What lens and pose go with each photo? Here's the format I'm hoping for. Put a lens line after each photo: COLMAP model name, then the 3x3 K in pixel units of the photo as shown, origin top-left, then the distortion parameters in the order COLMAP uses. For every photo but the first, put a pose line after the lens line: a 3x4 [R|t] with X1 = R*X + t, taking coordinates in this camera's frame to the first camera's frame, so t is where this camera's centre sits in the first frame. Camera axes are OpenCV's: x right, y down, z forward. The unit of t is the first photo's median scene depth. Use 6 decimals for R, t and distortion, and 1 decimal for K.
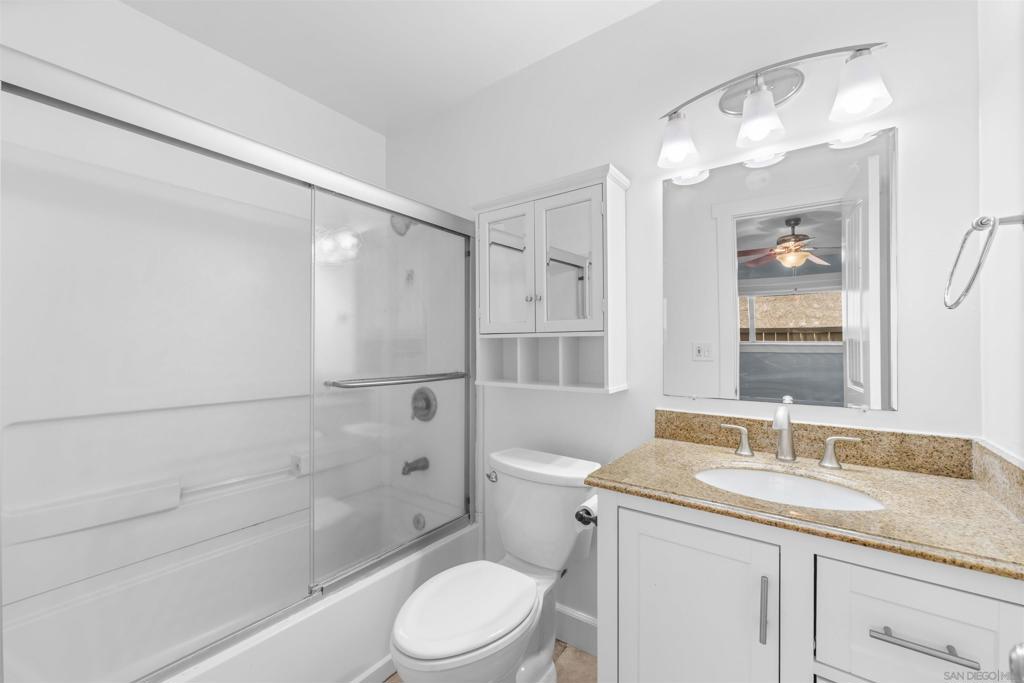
lens RADIAL K [[415.9, 0, 512.9], [0, 415.9, 342.5], [0, 0, 1]] dist [-0.000544, -0.000320]
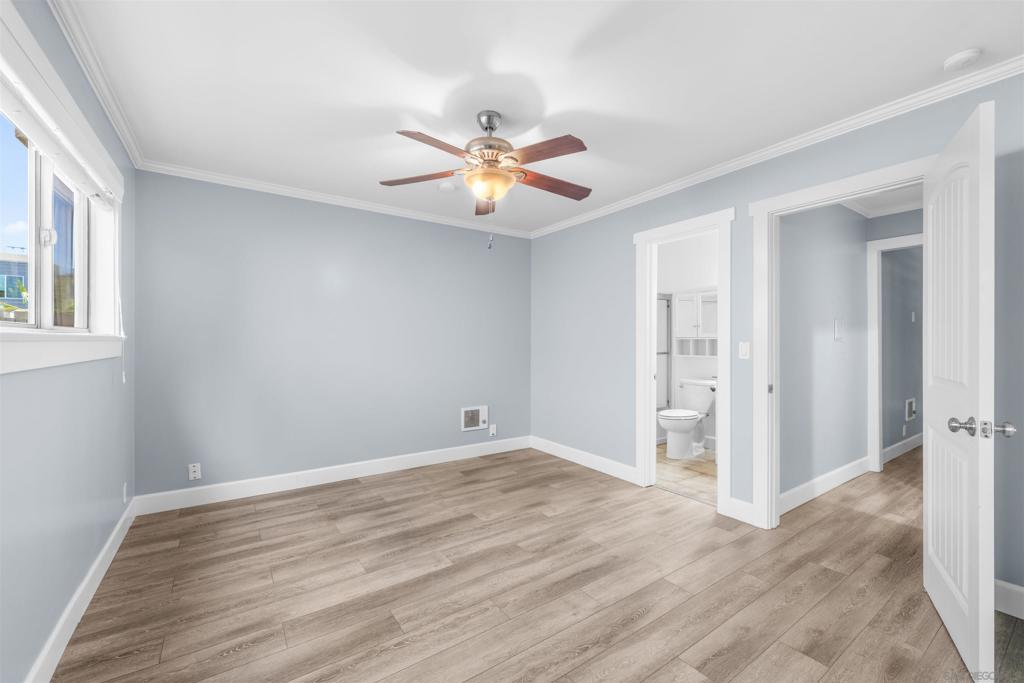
lens RADIAL K [[415.9, 0, 519.2], [0, 415.9, 339.4], [0, 0, 1]] dist [-0.000544, -0.000320]
pose [[0.949080, 0.000804, -0.315034, -0.175975], [0.002479, 0.999947, 0.010022, -0.036344], [0.315025, -0.010292, 0.949028, -1.786992]]
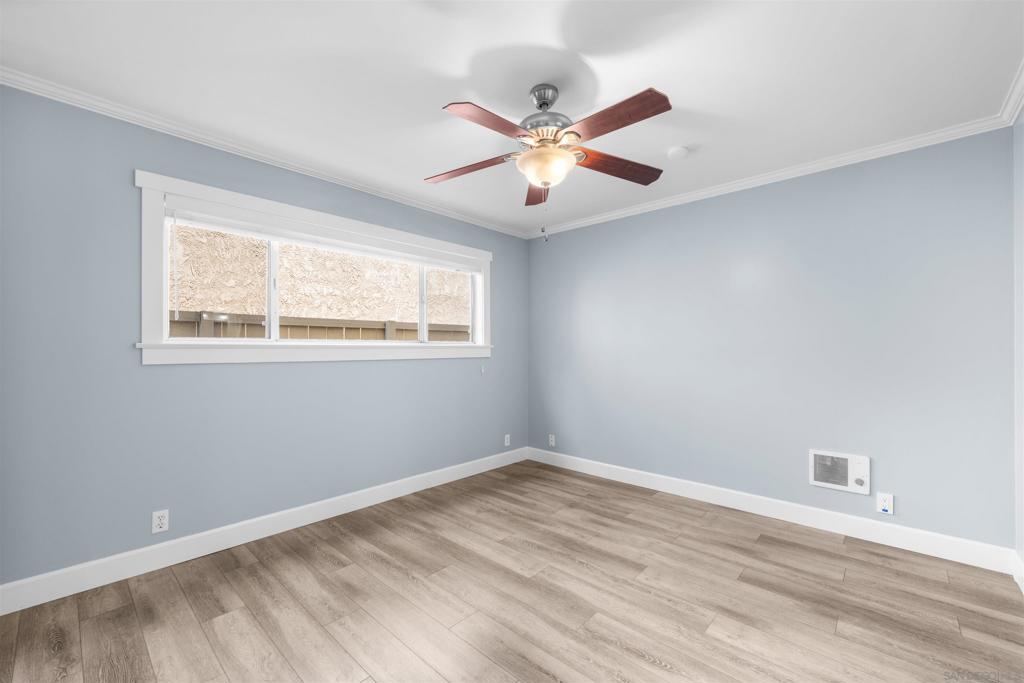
lens RADIAL K [[415.9, 0, 502.1], [0, 415.9, 348.5], [0, 0, 1]] dist [-0.000544, -0.000320]
pose [[-0.114321, -0.000640, -0.993444, 0.409040], [0.016516, 0.999860, -0.002544, -0.016569], [0.993307, -0.016699, -0.114295, -0.689584]]
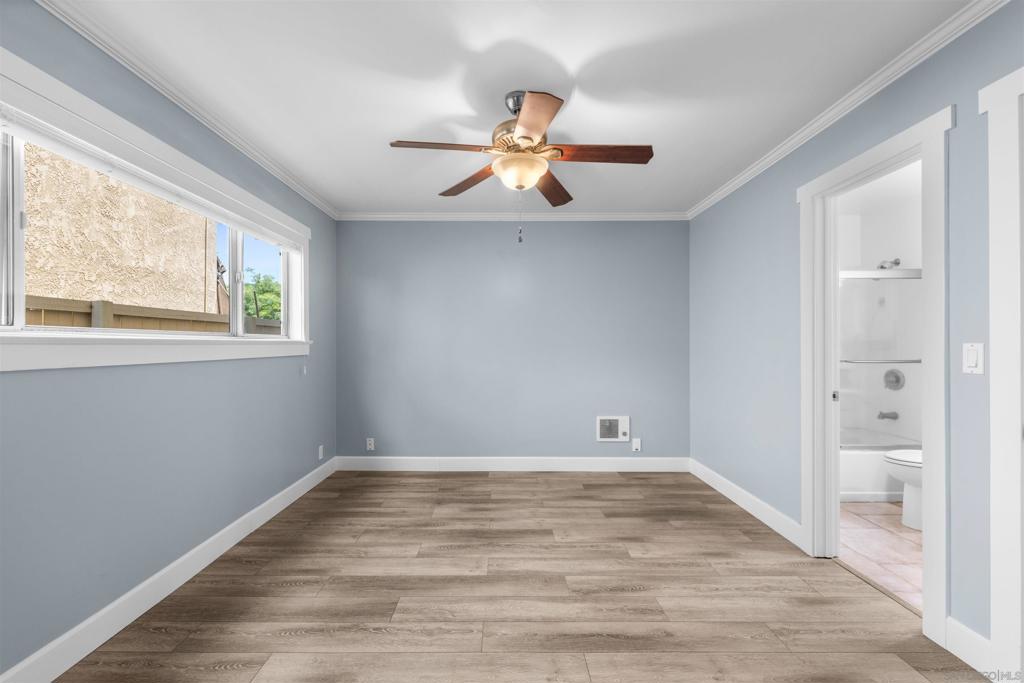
lens RADIAL K [[415.9, 0, 504.6], [0, 415.9, 343.4], [0, 0, 1]] dist [-0.000544, -0.000320]
pose [[0.595645, -0.002939, -0.803242, 0.213252], [0.012891, 0.999899, 0.005900, -0.026687], [0.803144, -0.013869, 0.595623, -1.371043]]
